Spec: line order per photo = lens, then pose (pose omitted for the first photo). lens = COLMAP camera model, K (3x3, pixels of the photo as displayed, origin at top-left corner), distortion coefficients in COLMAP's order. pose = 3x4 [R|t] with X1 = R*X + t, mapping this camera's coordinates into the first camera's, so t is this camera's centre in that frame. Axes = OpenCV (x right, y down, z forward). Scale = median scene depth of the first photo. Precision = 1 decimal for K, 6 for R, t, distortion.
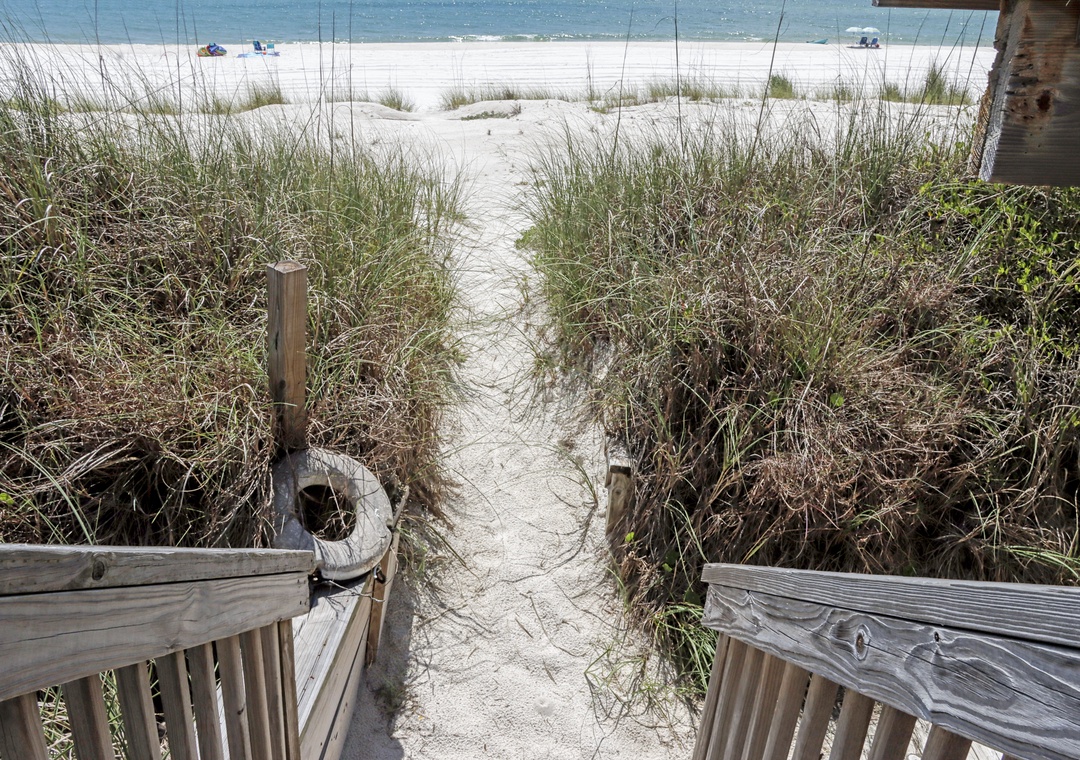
lens RADIAL K [[946.6, 0, 520.3], [0, 946.6, 381.3], [0, 0, 1]] dist [-0.147129, 0.118105]
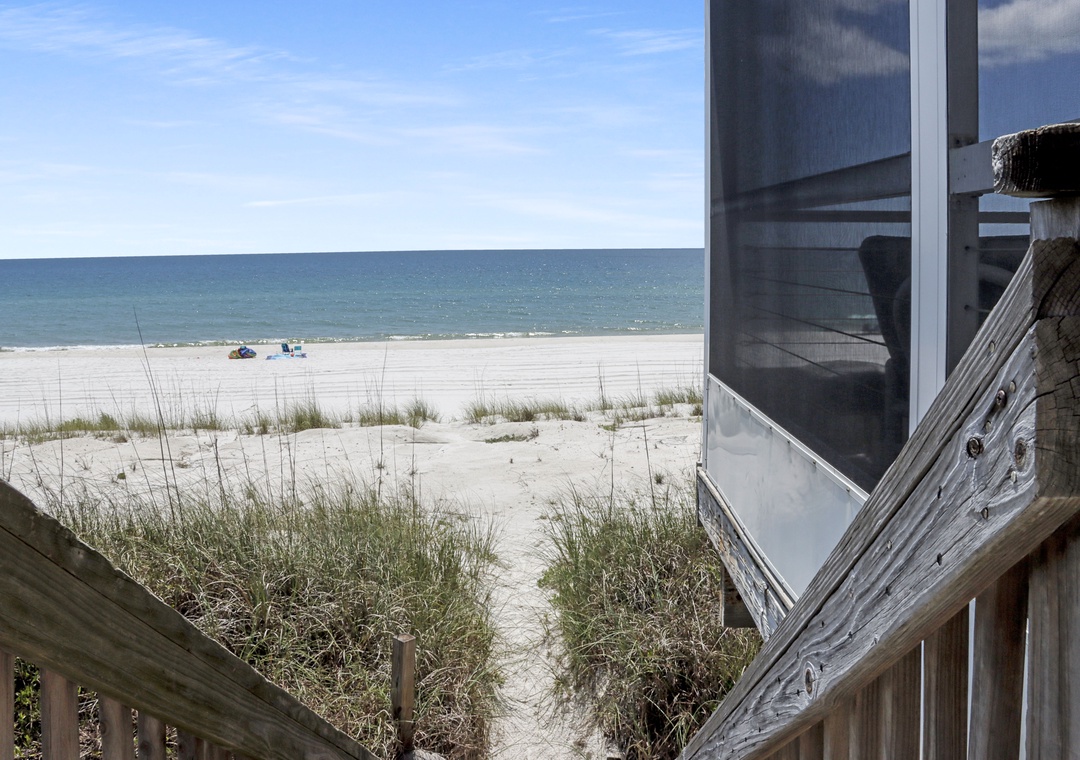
lens RADIAL K [[946.6, 0, 520.3], [0, 946.6, 381.3], [0, 0, 1]] dist [-0.147129, 0.118105]
pose [[0.999329, -0.032197, -0.017462, 0.002722], [0.025301, 0.951531, -0.306509, -0.023678], [0.026484, 0.305861, 0.951708, -0.438583]]
